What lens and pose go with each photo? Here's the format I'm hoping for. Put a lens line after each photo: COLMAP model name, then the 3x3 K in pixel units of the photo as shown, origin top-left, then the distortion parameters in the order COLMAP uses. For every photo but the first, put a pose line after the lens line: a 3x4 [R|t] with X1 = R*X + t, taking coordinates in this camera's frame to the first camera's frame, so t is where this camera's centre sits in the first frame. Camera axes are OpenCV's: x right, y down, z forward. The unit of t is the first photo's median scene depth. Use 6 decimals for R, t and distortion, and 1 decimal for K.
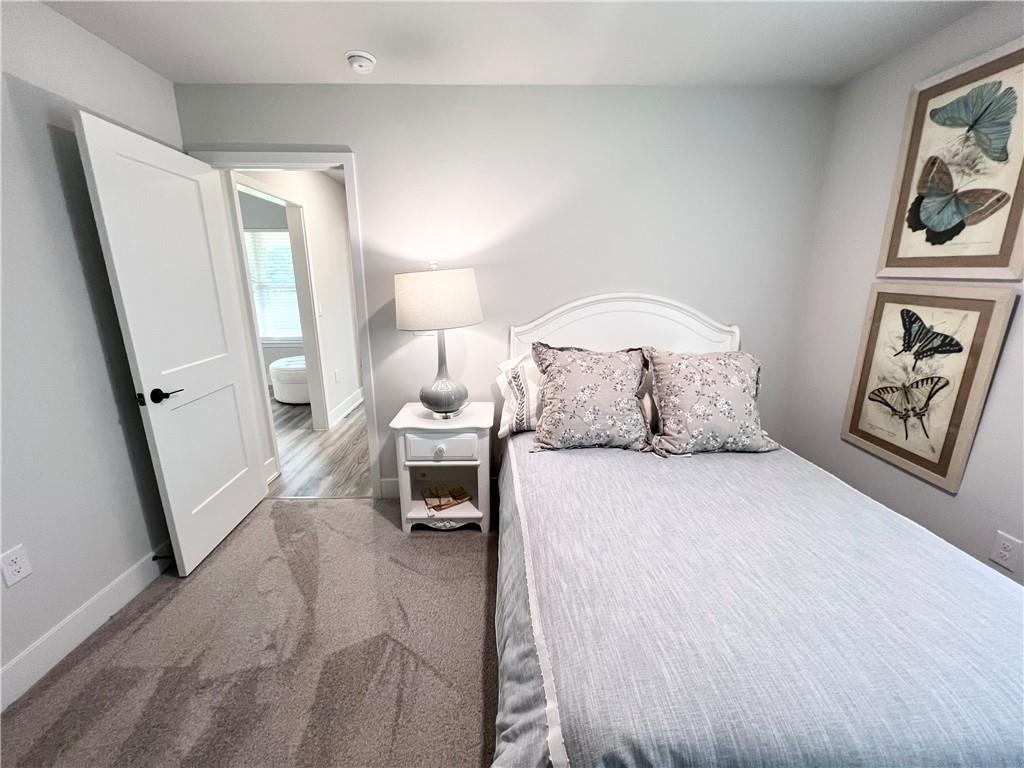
lens RADIAL K [[411.5, 0, 508.4], [0, 411.5, 382.2], [0, 0, 1]] dist [-0.003950, 0.000734]
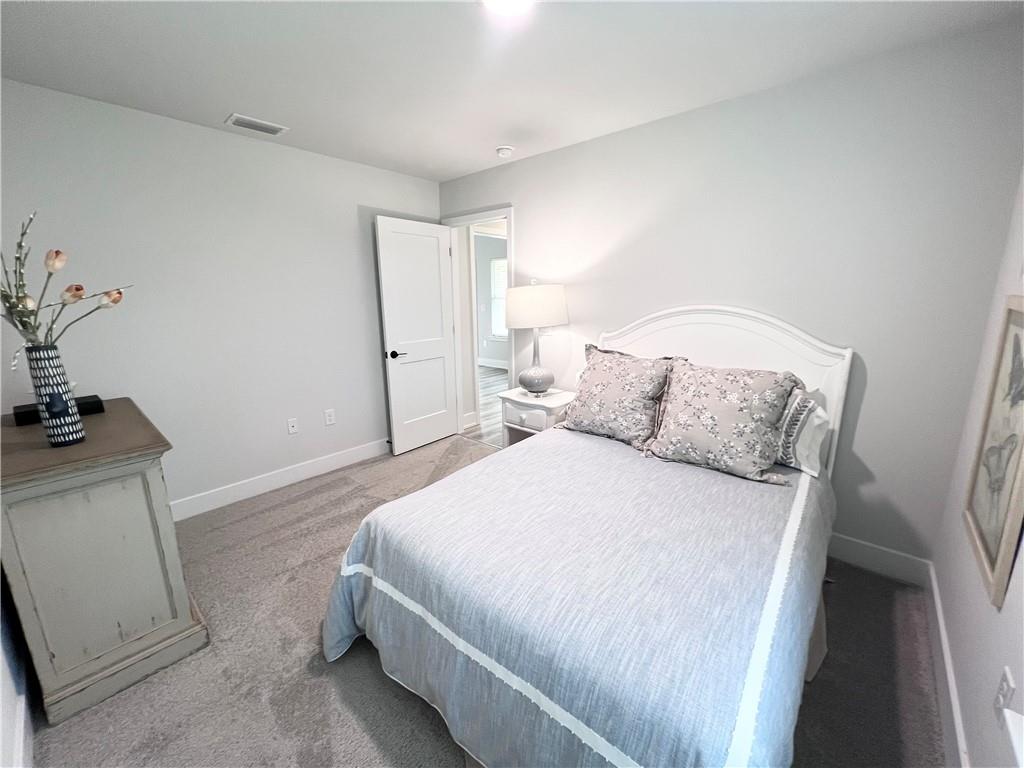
lens RADIAL K [[411.5, 0, 507.7], [0, 411.5, 381.9], [0, 0, 1]] dist [-0.003950, 0.000734]
pose [[0.730023, 0.139625, -0.669008, 0.803722], [-0.156868, 0.987006, 0.034817, 0.008892], [0.665176, 0.079529, 0.742440, -0.053768]]
